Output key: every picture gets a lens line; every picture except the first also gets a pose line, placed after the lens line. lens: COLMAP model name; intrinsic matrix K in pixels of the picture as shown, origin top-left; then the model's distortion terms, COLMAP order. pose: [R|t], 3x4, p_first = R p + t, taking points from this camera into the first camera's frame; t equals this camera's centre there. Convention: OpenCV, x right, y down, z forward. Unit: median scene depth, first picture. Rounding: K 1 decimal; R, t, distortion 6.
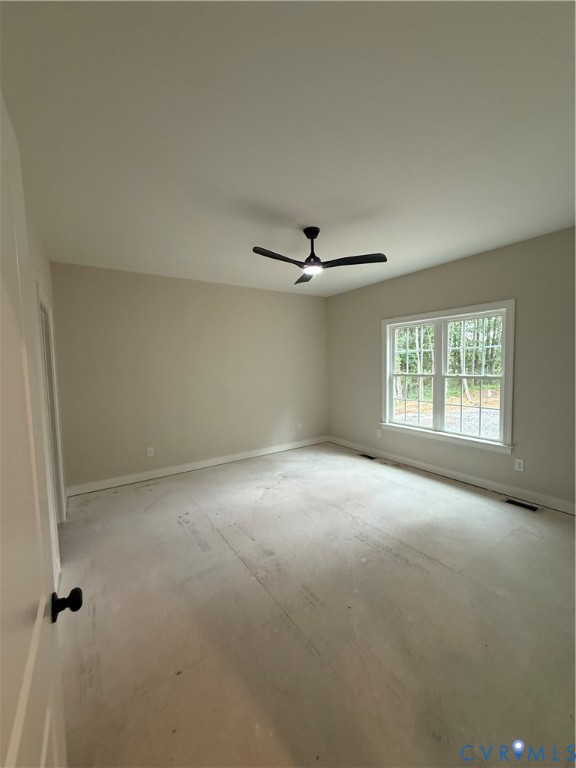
lens RADIAL K [[304.7, 0, 288.7], [0, 304.7, 384.1], [0, 0, 1]] dist [0.000562, 0.000297]
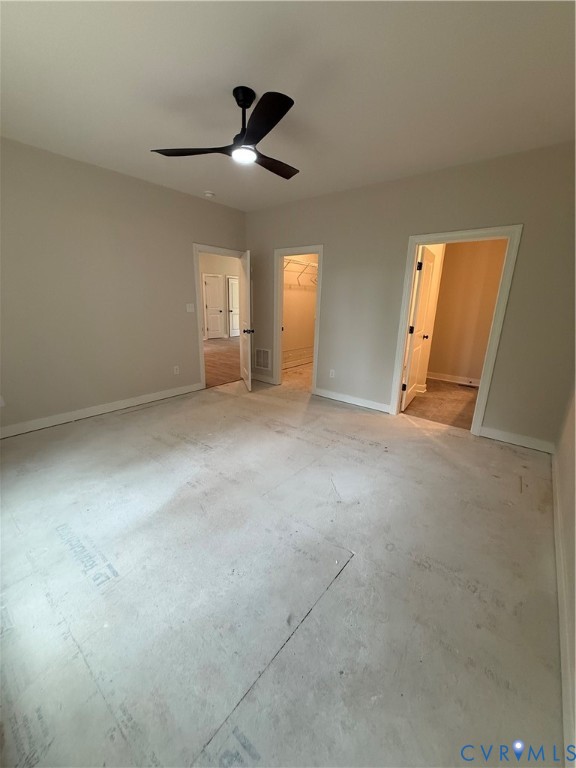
lens RADIAL K [[304.7, 0, 288.4], [0, 304.7, 383.4], [0, 0, 1]] dist [0.000562, 0.000297]
pose [[-0.955689, 0.079629, -0.283402, 0.232309], [-0.021772, 0.940963, 0.337808, -0.098216], [0.293570, 0.329010, -0.897535, 1.885039]]
